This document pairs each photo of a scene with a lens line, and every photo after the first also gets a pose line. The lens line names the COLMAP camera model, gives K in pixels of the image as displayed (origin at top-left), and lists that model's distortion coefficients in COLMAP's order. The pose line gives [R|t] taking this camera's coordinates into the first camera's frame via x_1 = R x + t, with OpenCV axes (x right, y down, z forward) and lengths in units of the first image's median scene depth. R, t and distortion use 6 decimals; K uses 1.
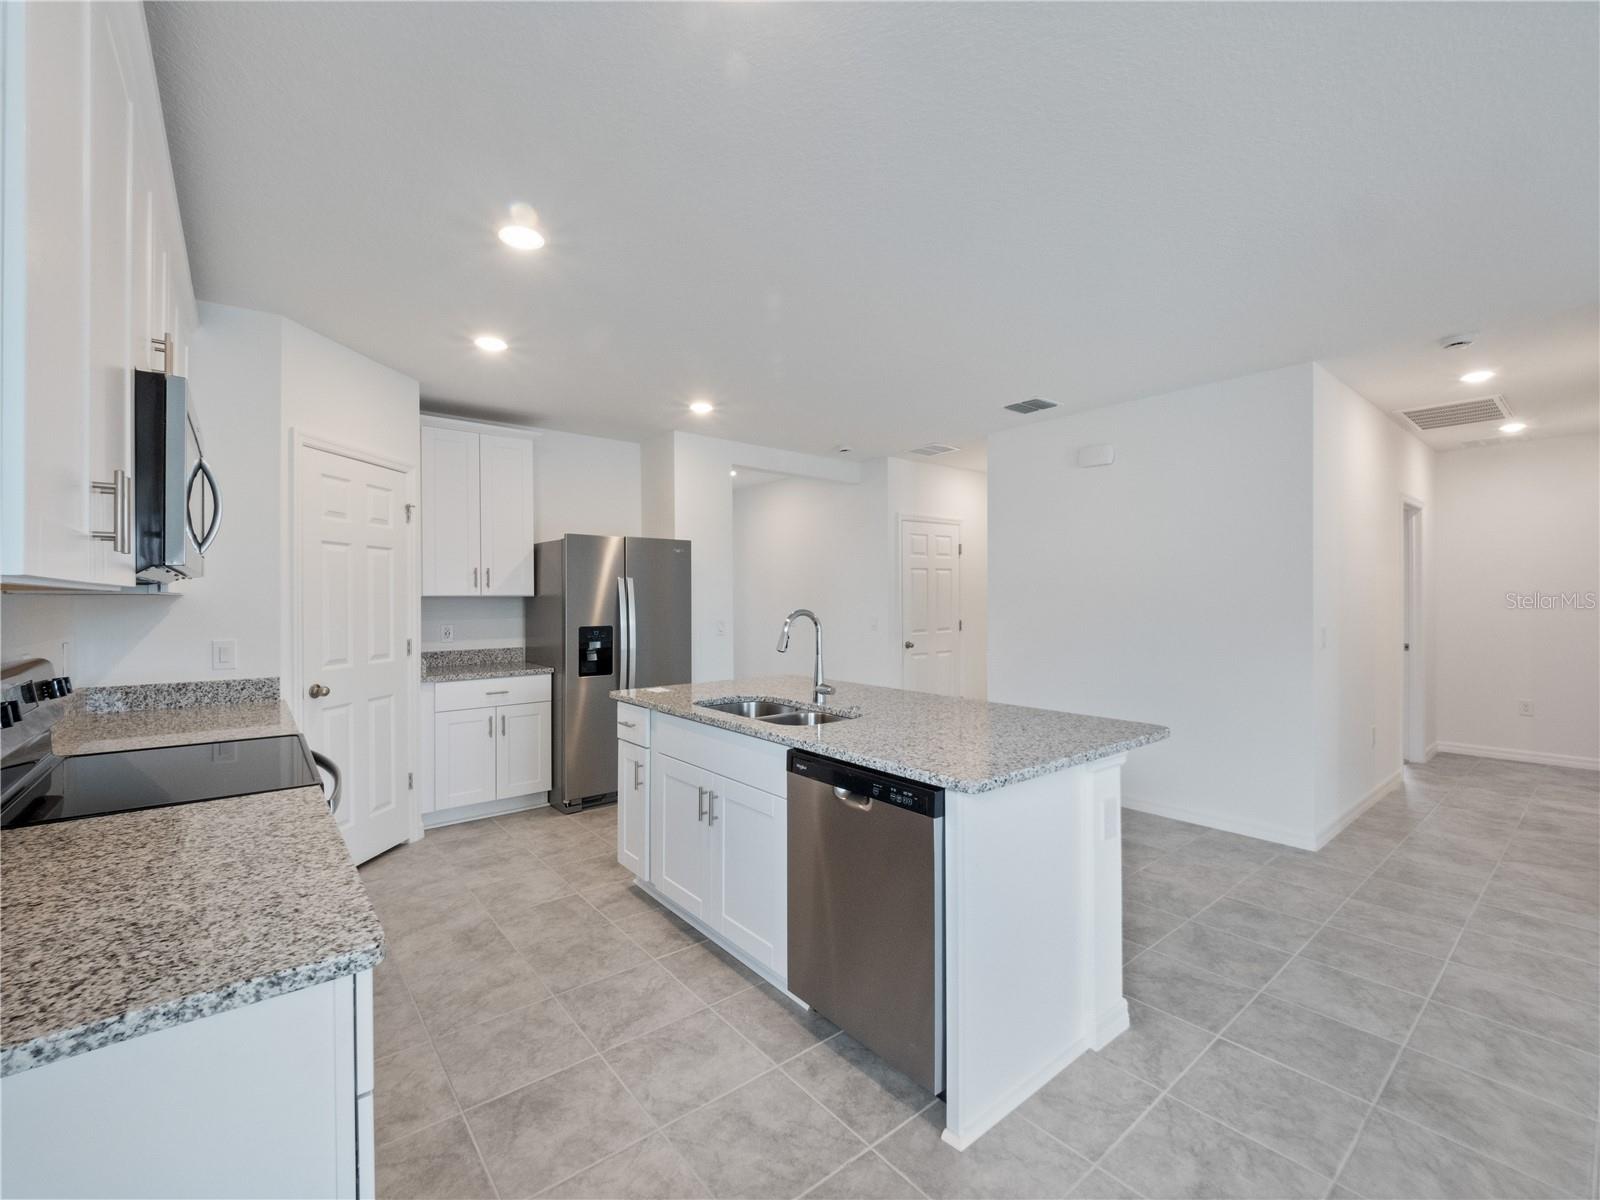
lens RADIAL K [[677.0, 0, 800.0], [0, 677.0, 600.0], [0, 0, 1]] dist [-0.000197, -0.005445]
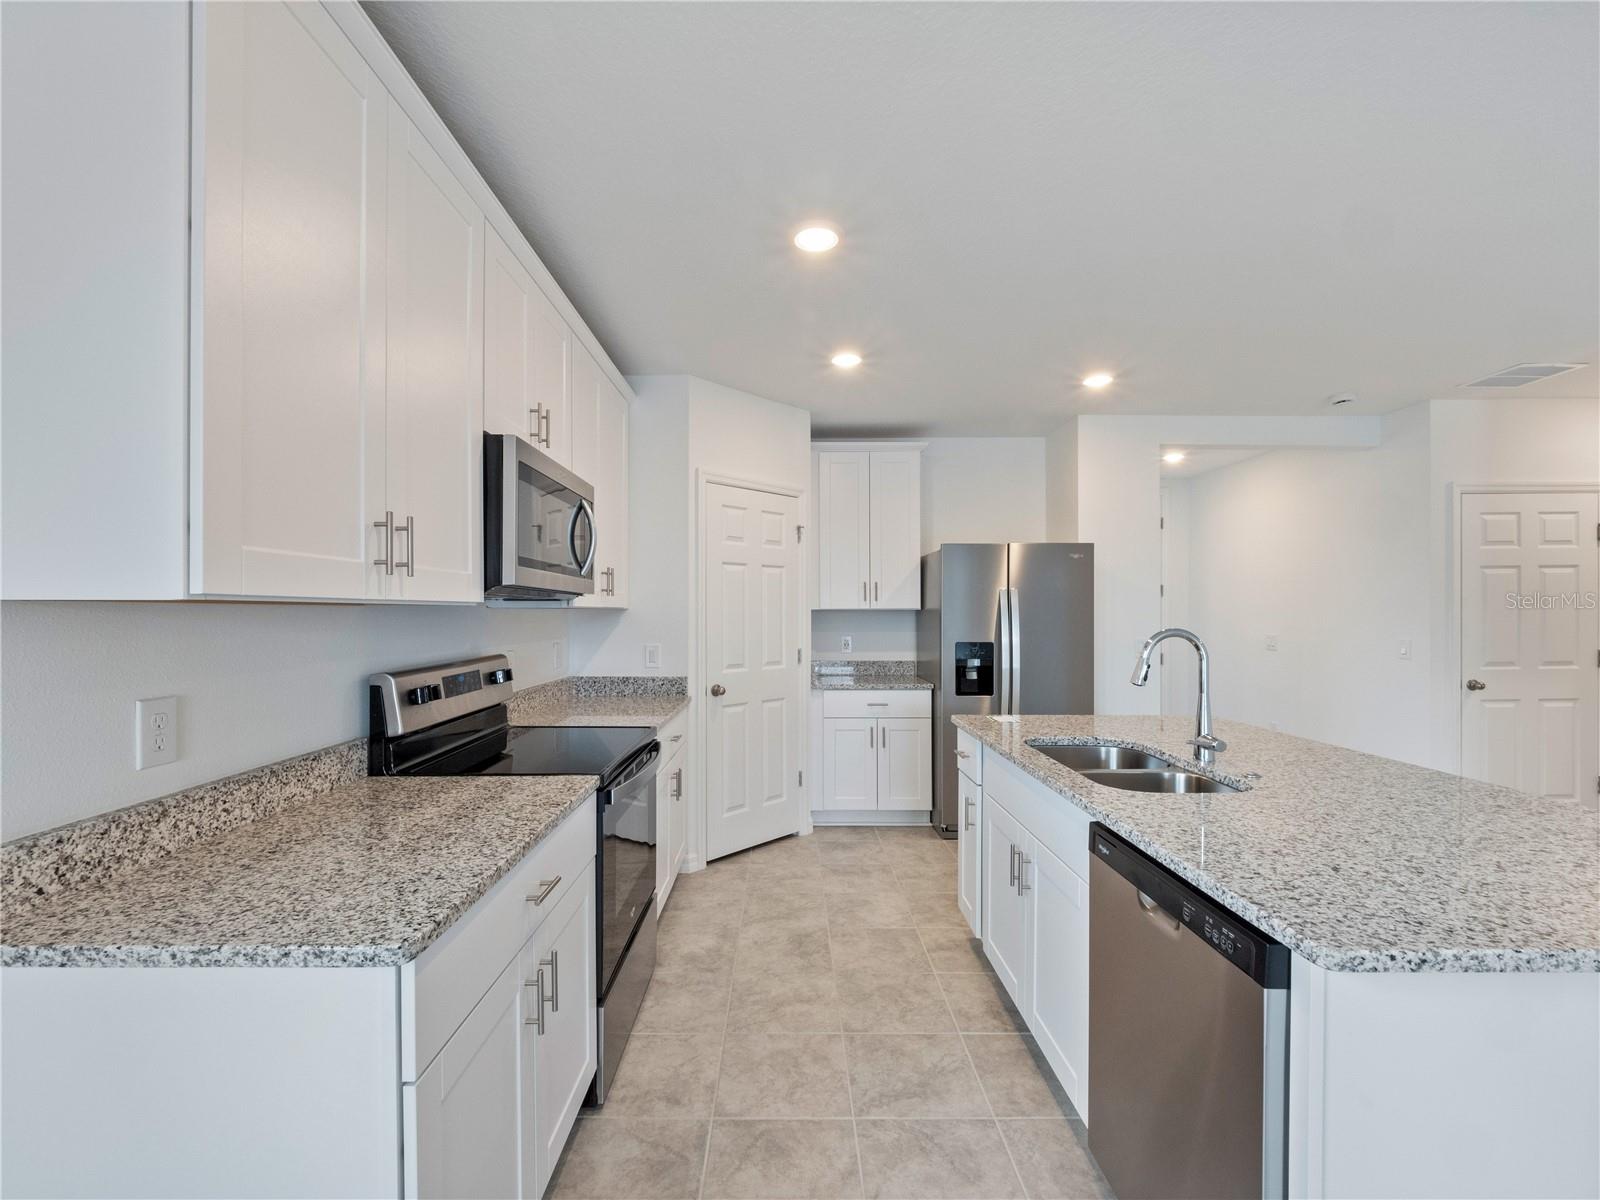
lens RADIAL K [[694.2, 0, 793.7], [0, 694.2, 613.7], [0, 0, 1]] dist [0.006906, -0.012494]
pose [[0.779023, 0.006165, -0.626965, 0.155447], [-0.005461, 0.999980, 0.003047, -0.002678], [0.626971, 0.001050, 0.779041, 0.164472]]
